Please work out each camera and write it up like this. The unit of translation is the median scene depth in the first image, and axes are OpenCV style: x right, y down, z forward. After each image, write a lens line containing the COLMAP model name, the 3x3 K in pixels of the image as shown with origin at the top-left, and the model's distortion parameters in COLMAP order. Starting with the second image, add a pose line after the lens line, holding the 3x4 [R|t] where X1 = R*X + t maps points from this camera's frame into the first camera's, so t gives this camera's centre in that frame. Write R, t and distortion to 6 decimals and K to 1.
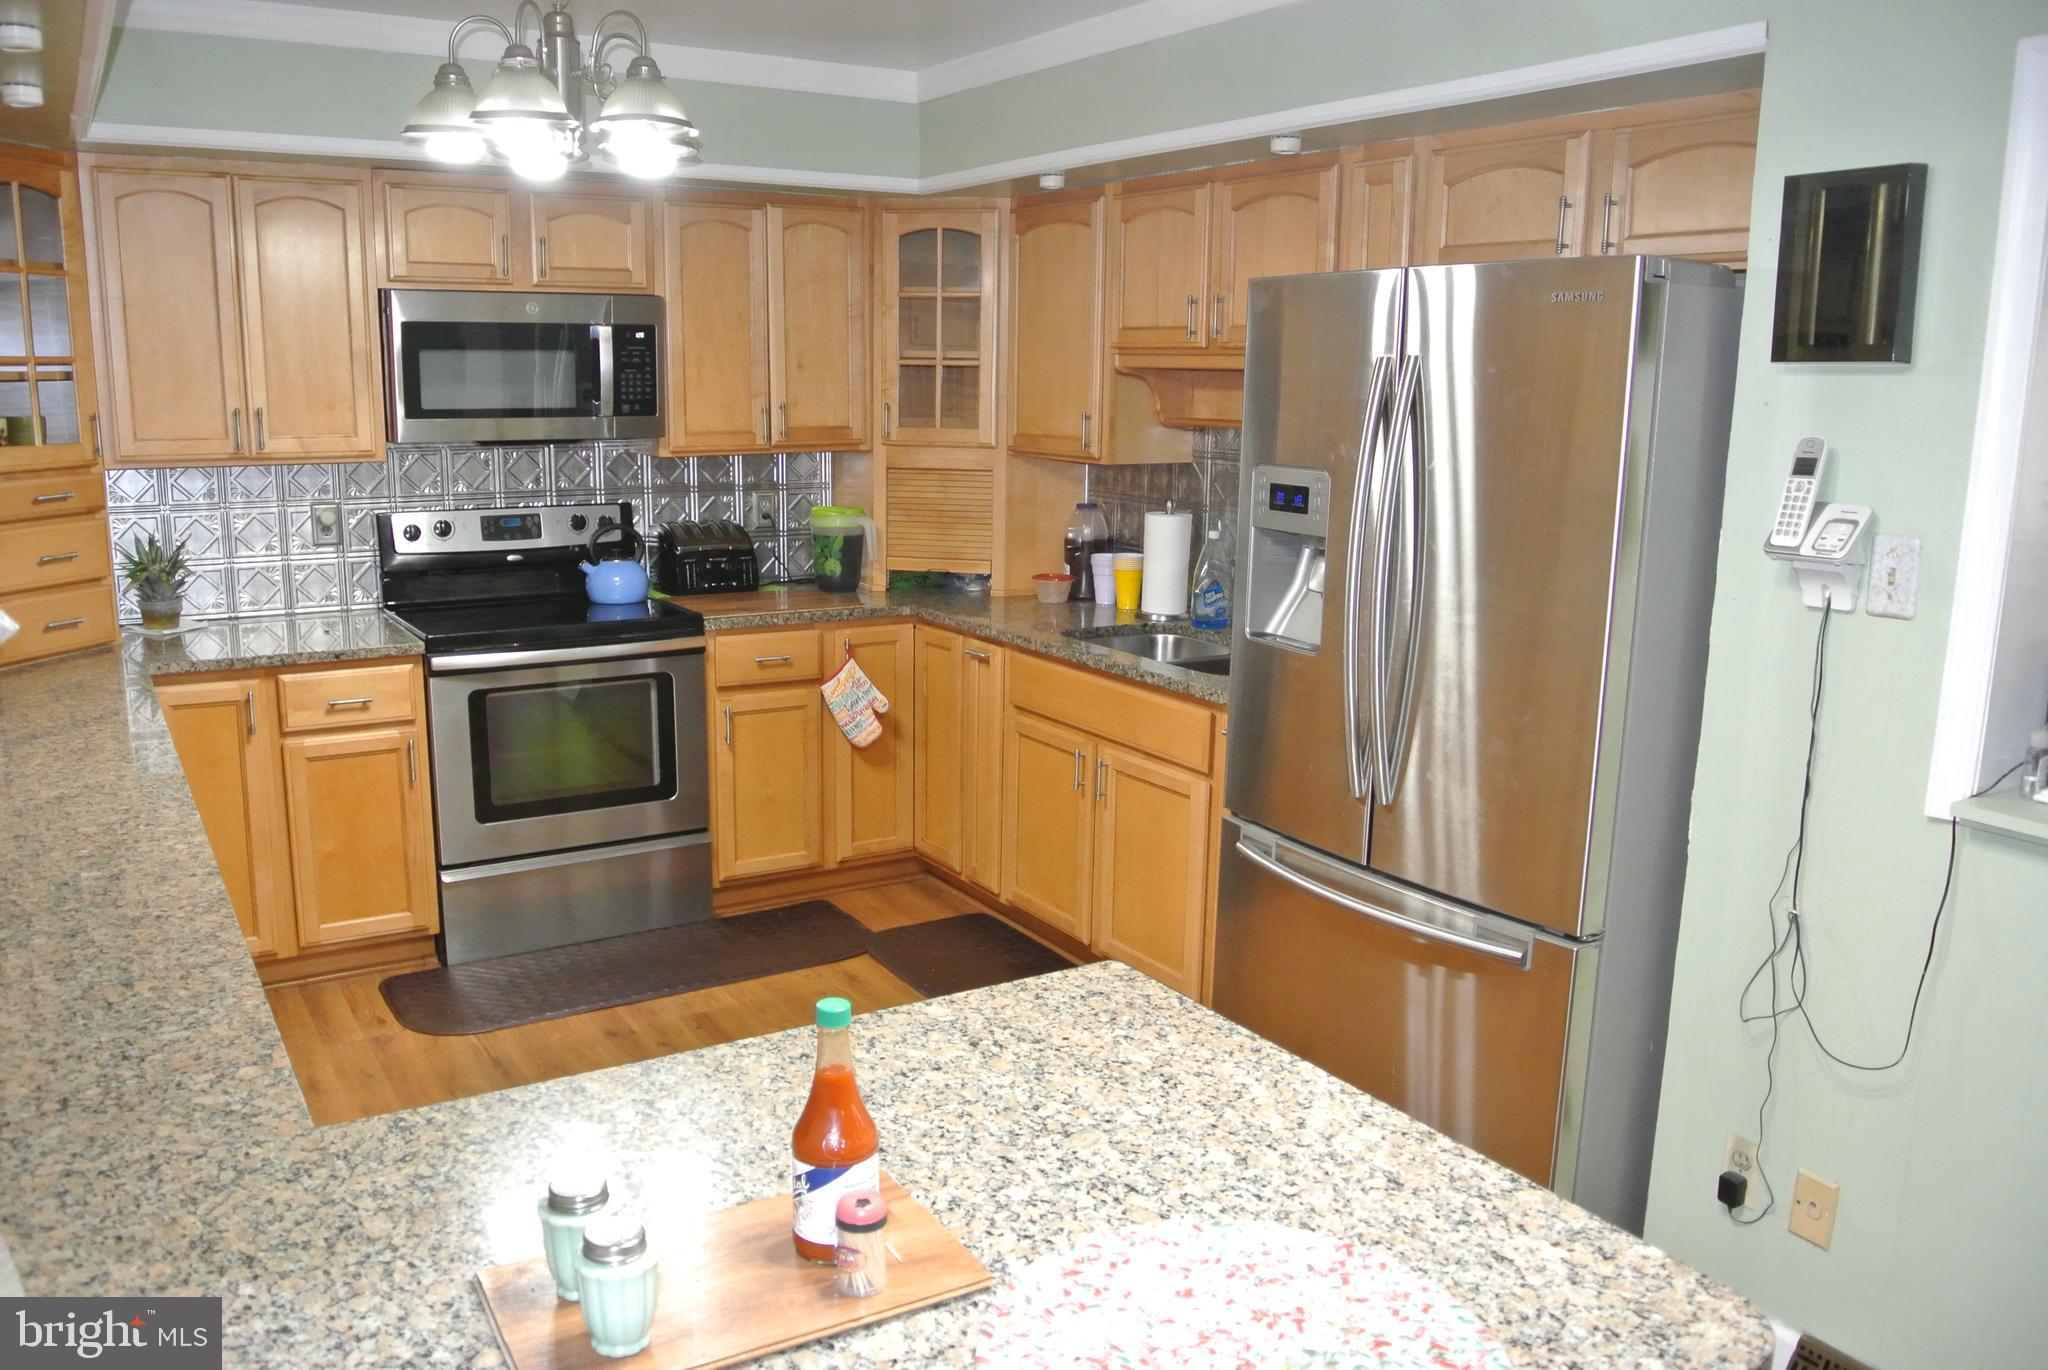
lens RADIAL K [[1591.4, 0, 1000.1], [0, 1591.4, 694.6], [0, 0, 1]] dist [-0.083334, 0.032925]
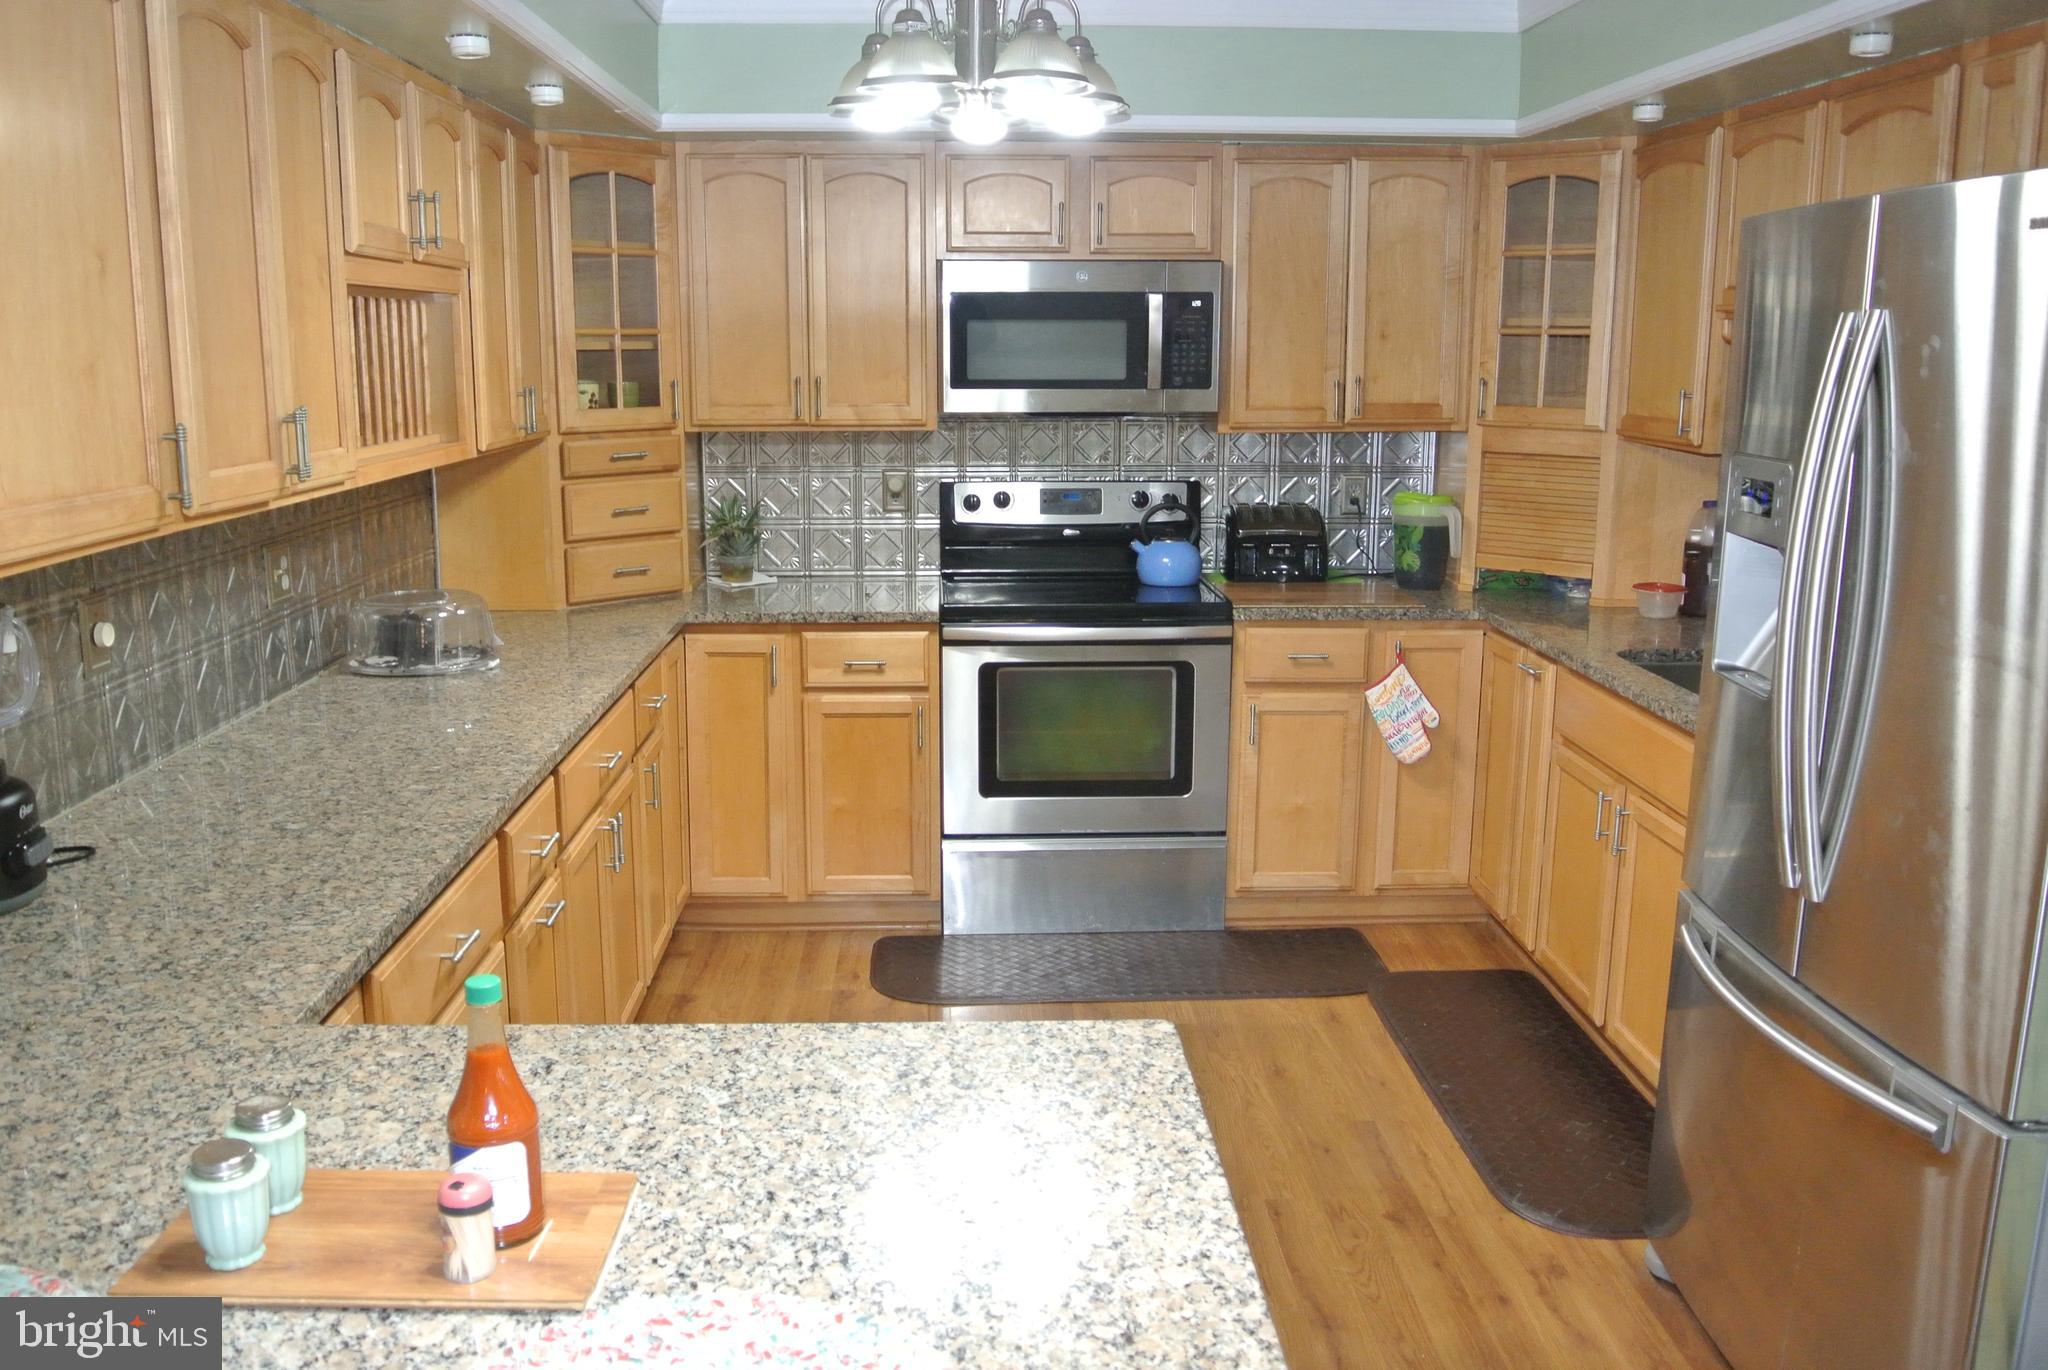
lens RADIAL K [[1694.0, 0, 997.3], [0, 1694.0, 687.1], [0, 0, 1]] dist [-0.068381, 0.006582]
pose [[0.868833, 0.087707, -0.487275, 0.177635], [-0.089034, 0.995818, 0.020491, -0.009132], [0.487034, 0.025581, 0.873008, 0.066540]]
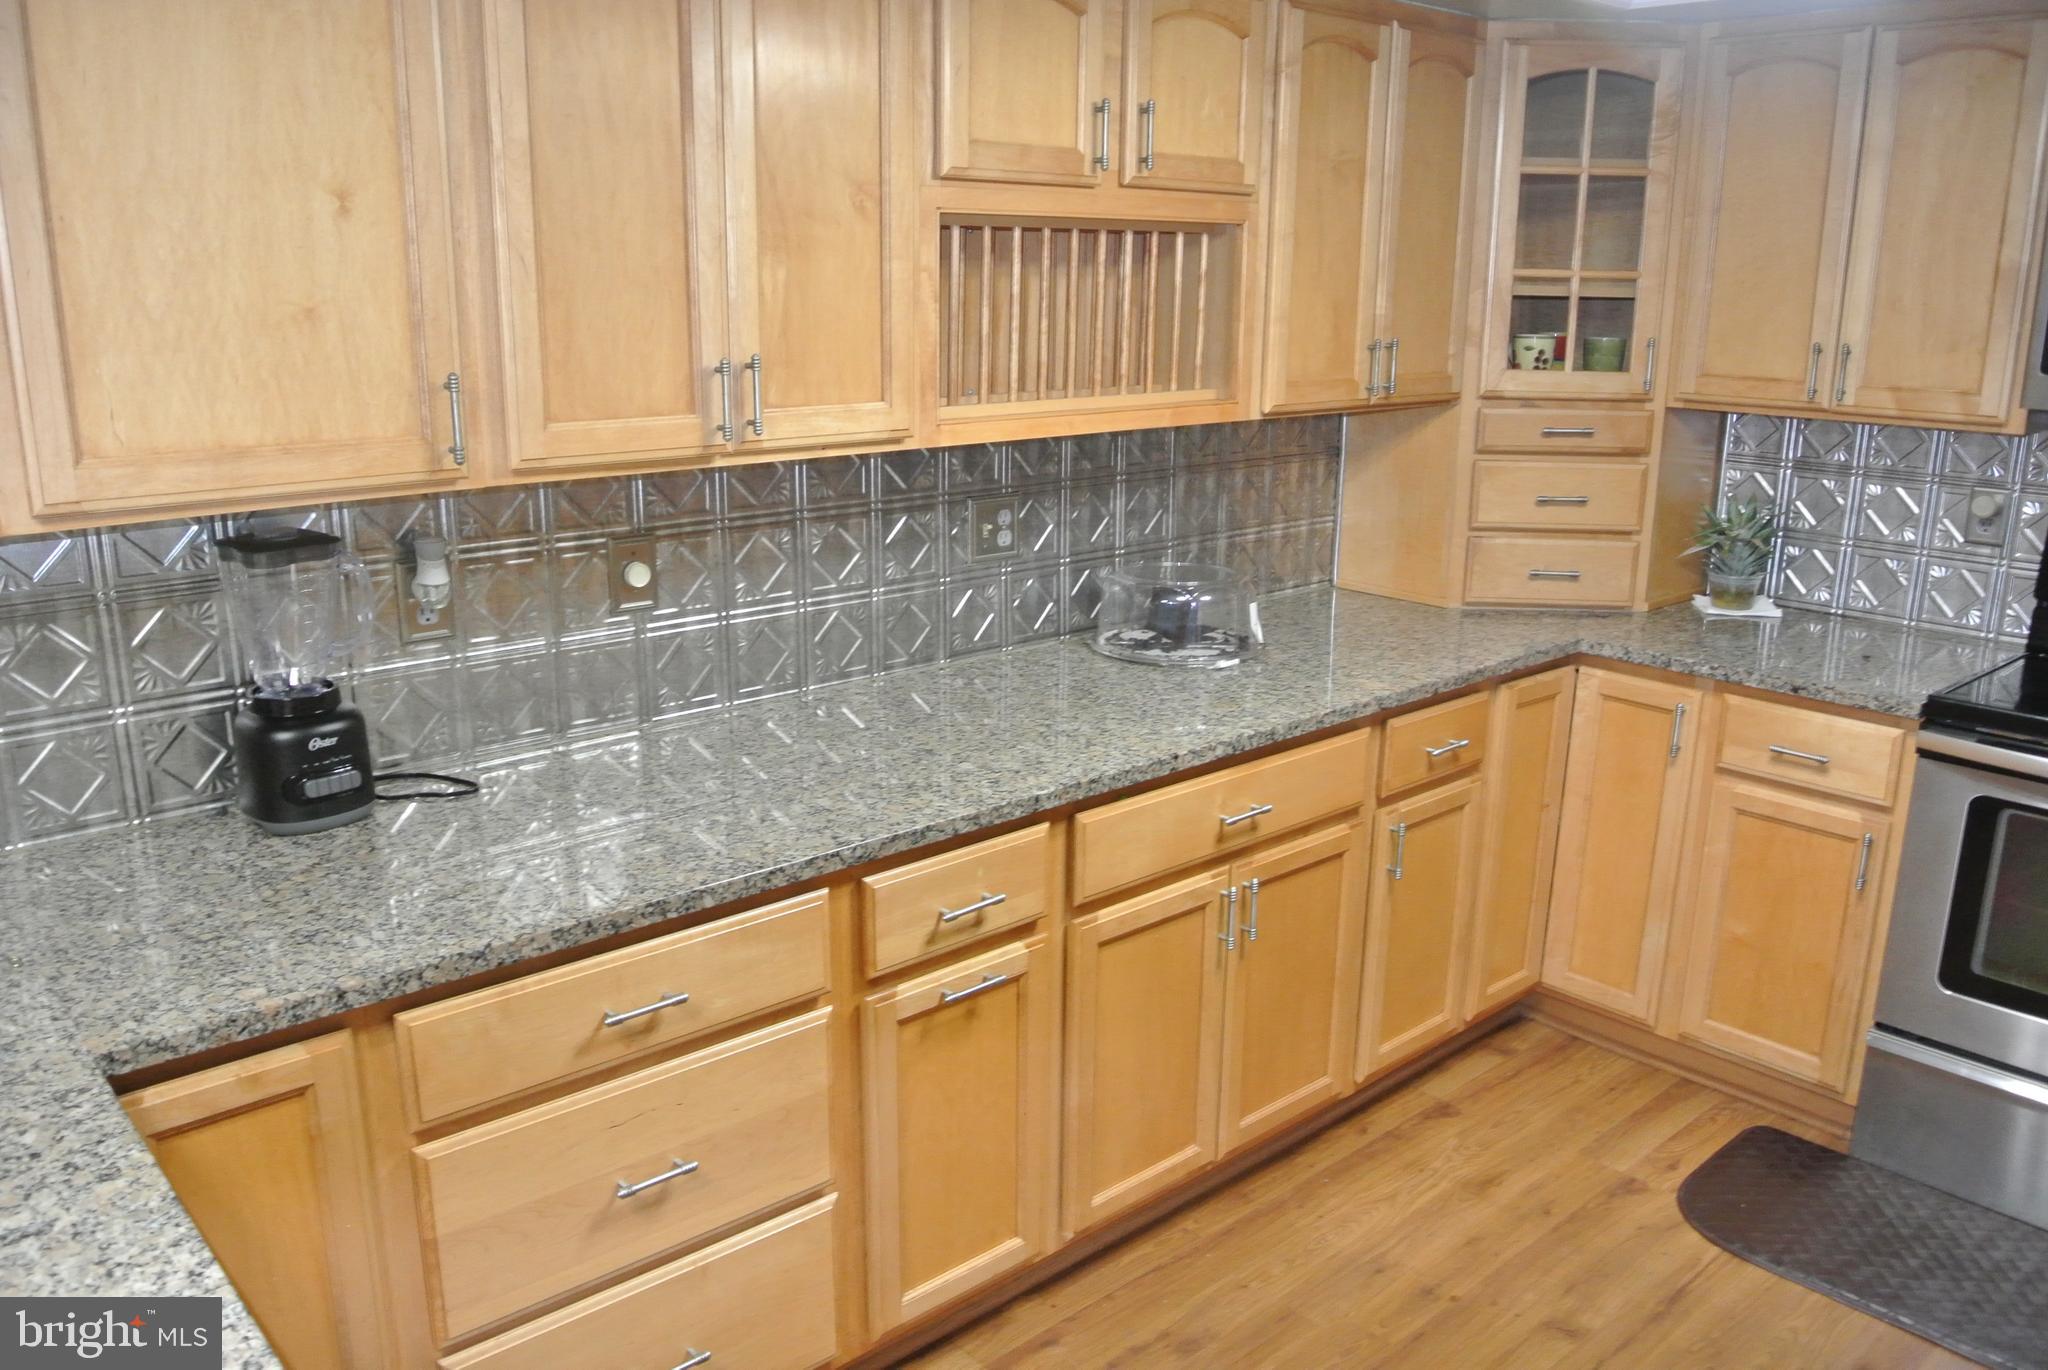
lens RADIAL K [[1591.4, 0, 1000.1], [0, 1591.4, 694.6], [0, 0, 1]] dist [-0.083334, 0.032925]
pose [[0.172073, 0.245116, -0.954101, 0.180081], [-0.199913, 0.957083, 0.209828, -0.087492], [0.964586, 0.154632, 0.213690, 0.425520]]
